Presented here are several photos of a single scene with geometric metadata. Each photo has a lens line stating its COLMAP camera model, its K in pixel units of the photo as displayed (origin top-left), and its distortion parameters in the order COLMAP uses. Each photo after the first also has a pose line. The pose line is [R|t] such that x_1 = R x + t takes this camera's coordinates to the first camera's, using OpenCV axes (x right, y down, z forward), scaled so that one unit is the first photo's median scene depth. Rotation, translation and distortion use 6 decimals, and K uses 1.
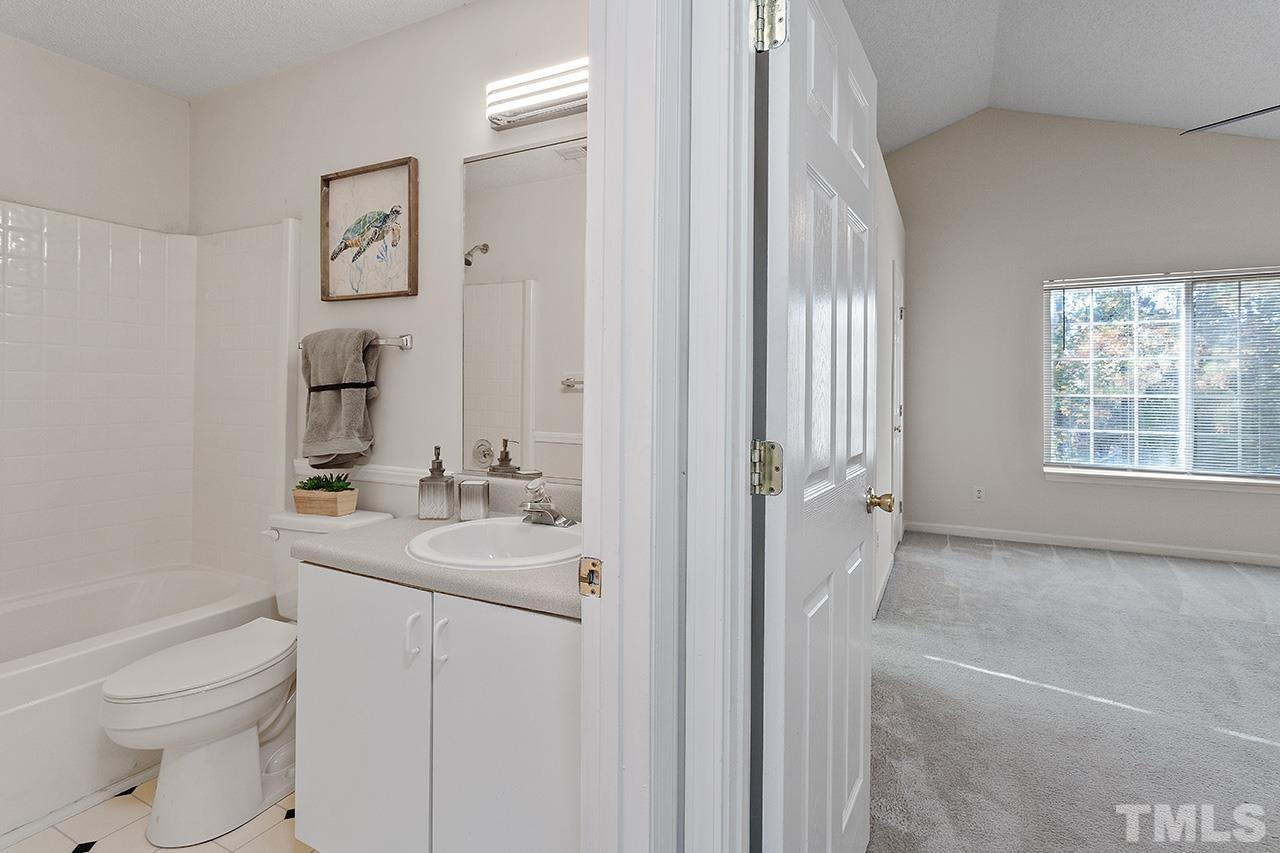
lens RADIAL K [[615.8, 0, 637.8], [0, 615.8, 390.2], [0, 0, 1]] dist [-0.006395, 0.002135]
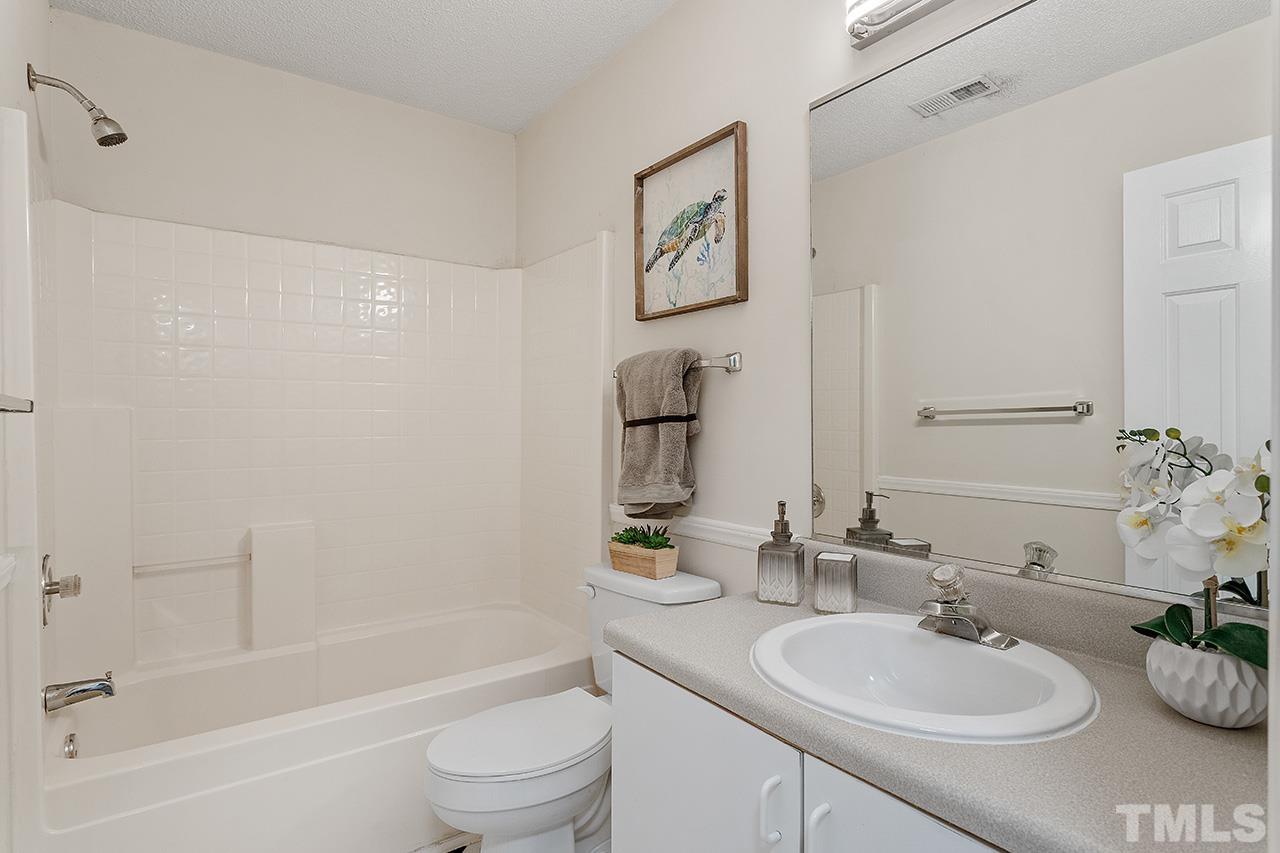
lens RADIAL K [[649.3, 0, 643.8], [0, 649.3, 427.0], [0, 0, 1]] dist [0.000491, 0.000034]
pose [[0.894122, -0.006457, -0.447777, -0.112214], [0.007671, 0.999970, 0.000898, 0.001922], [0.447758, -0.004238, 0.894145, 0.216468]]
